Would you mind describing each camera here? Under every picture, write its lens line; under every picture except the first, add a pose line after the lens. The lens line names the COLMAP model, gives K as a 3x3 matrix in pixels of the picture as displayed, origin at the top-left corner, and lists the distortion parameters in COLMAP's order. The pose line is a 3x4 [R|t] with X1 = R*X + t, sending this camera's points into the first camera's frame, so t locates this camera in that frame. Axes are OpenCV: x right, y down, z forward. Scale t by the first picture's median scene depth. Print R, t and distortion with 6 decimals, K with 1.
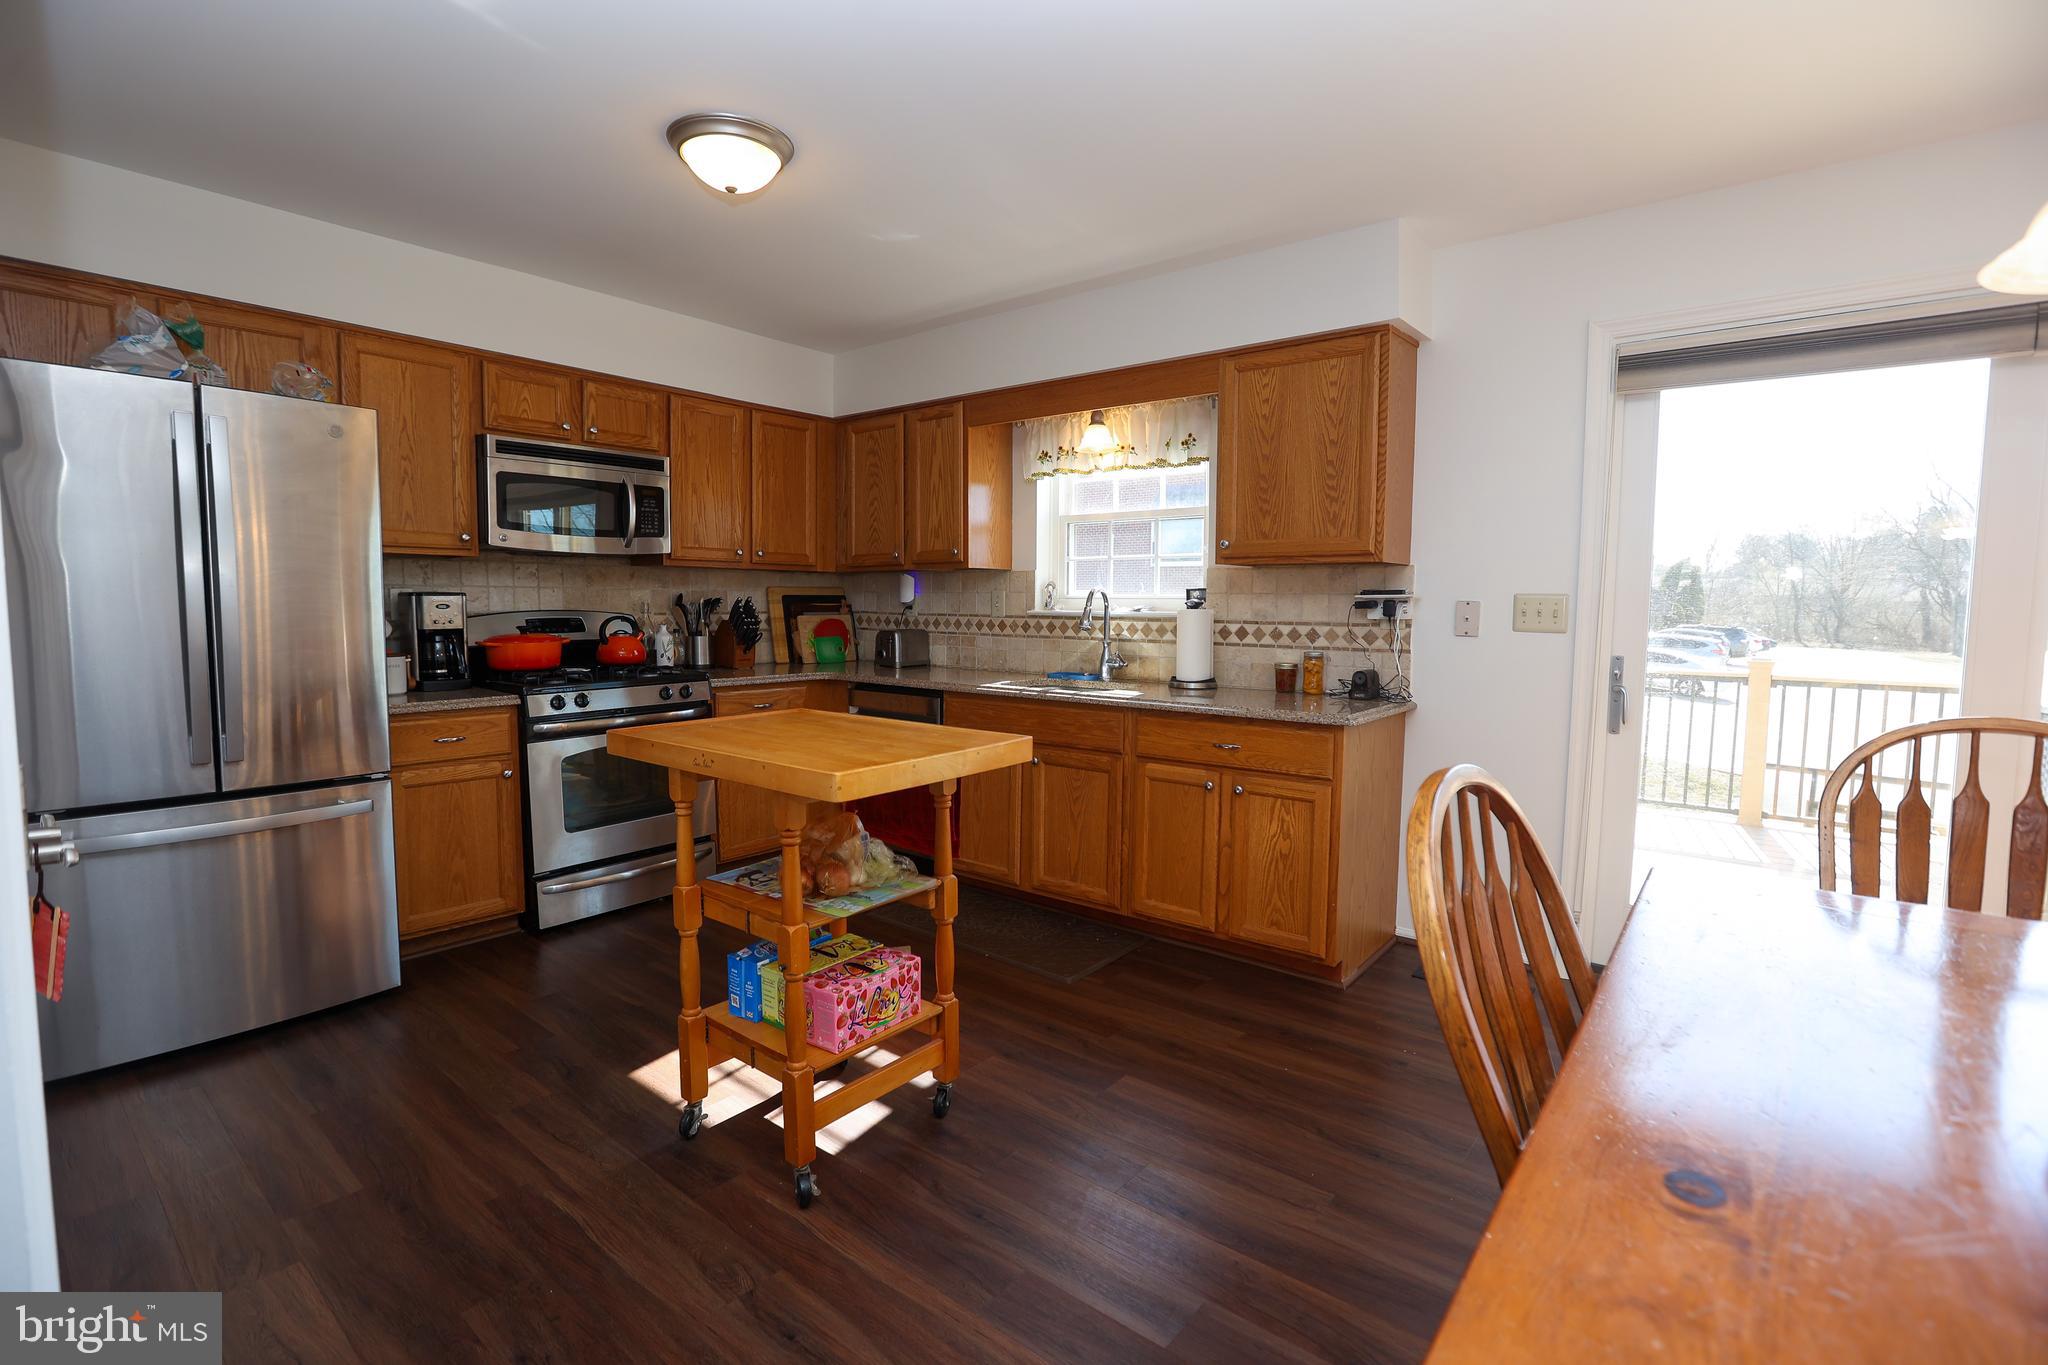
lens RADIAL K [[950.4, 0, 988.8], [0, 950.4, 672.8], [0, 0, 1]] dist [-0.036259, 0.000519]
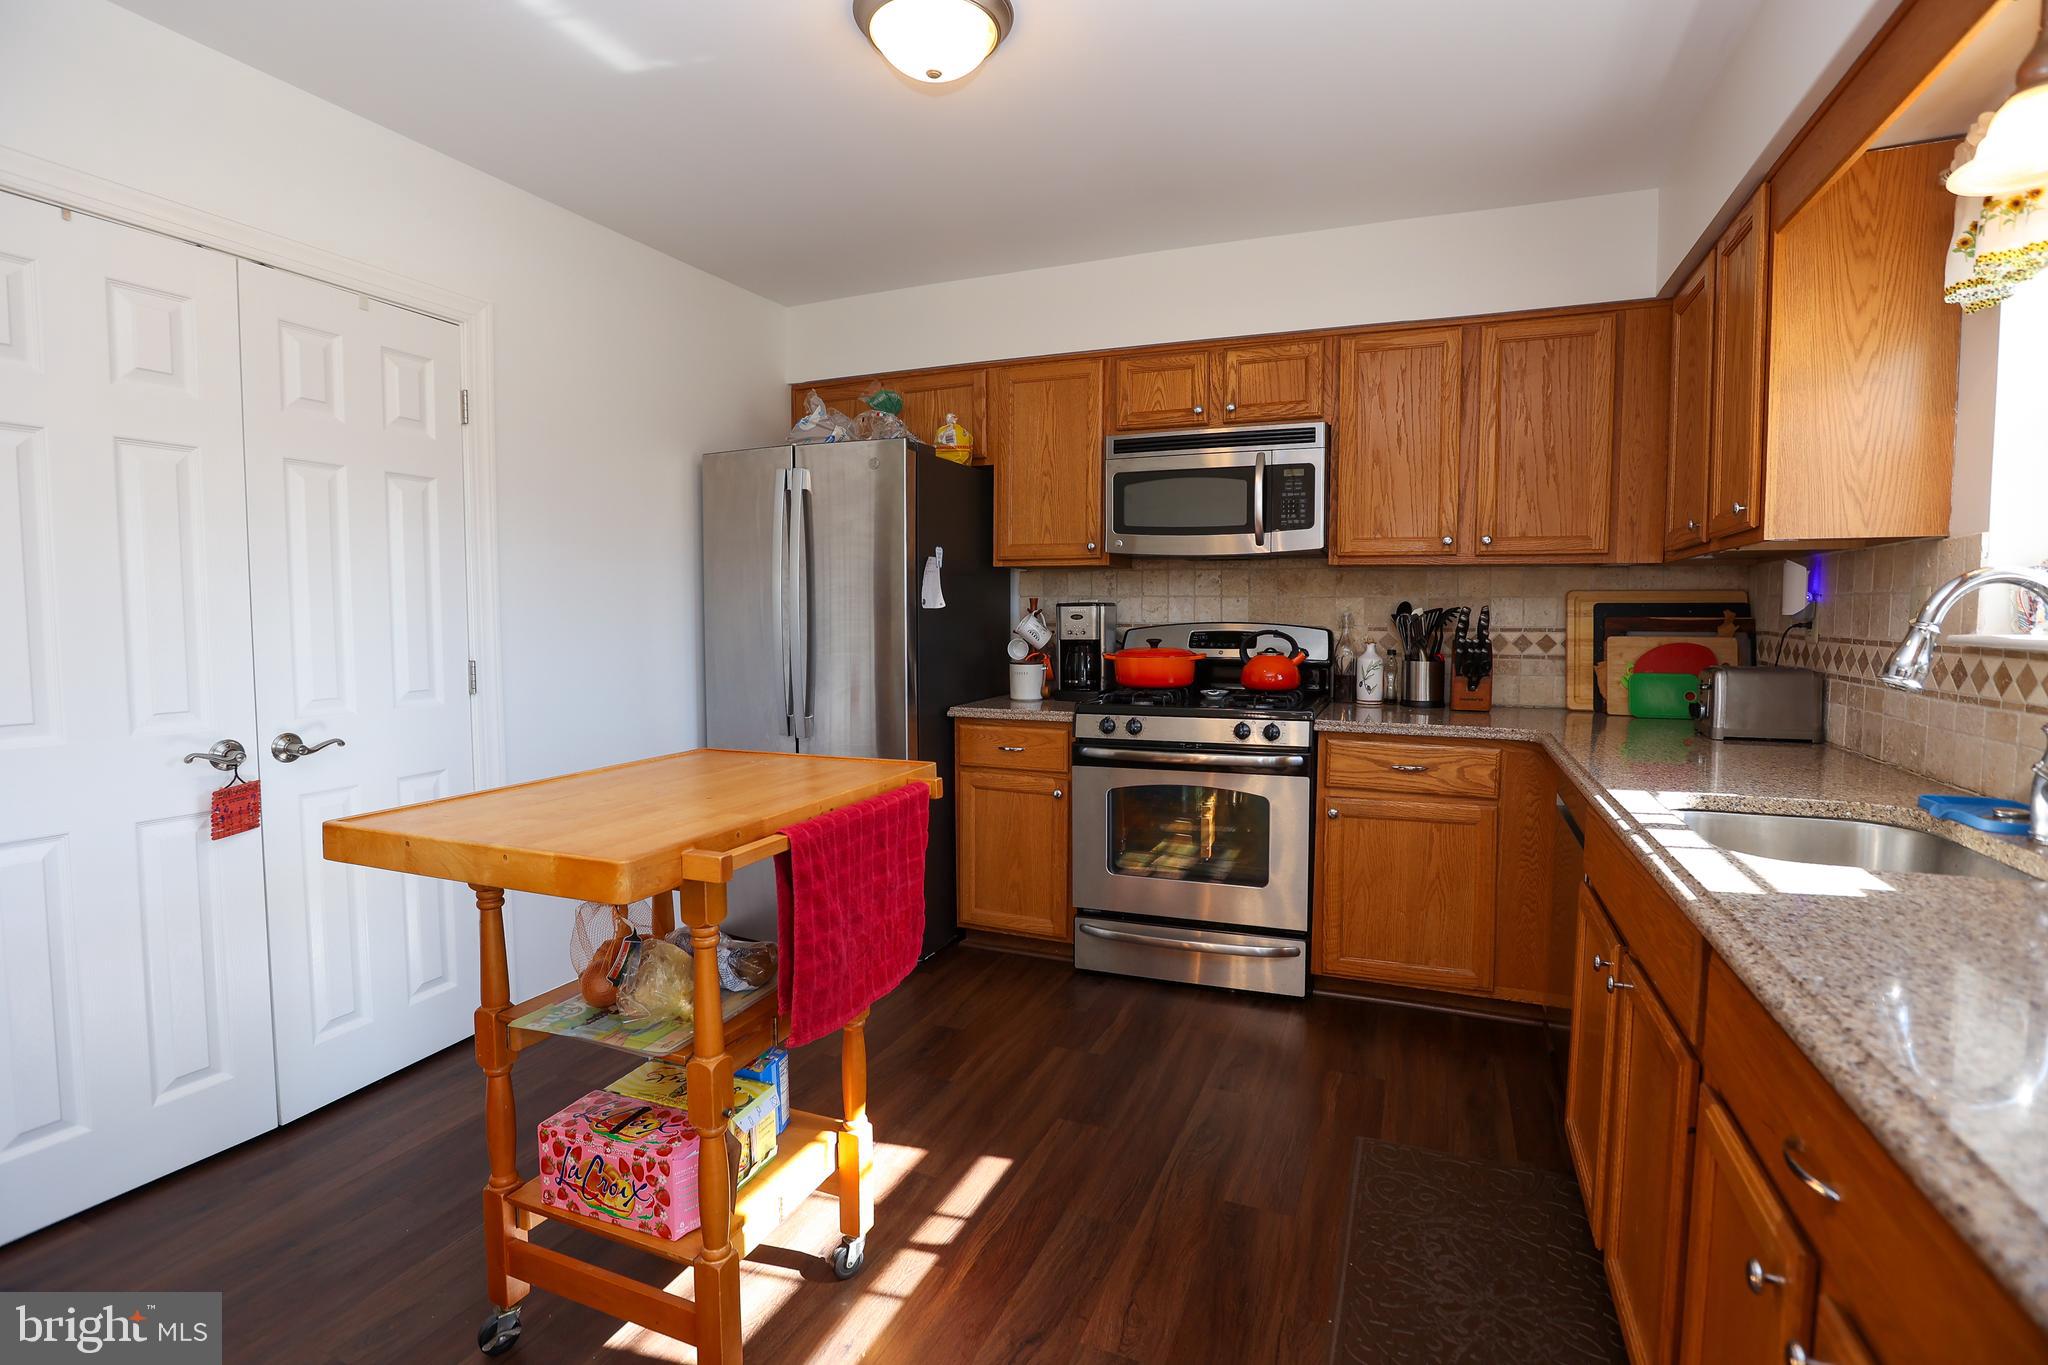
lens RADIAL K [[950.4, 0, 988.8], [0, 950.4, 672.8], [0, 0, 1]] dist [-0.036259, 0.000519]
pose [[0.303462, 0.056499, -0.951167, 0.360306], [-0.071739, 0.996762, 0.036319, -0.042402], [0.950139, 0.057215, 0.306532, 0.613447]]
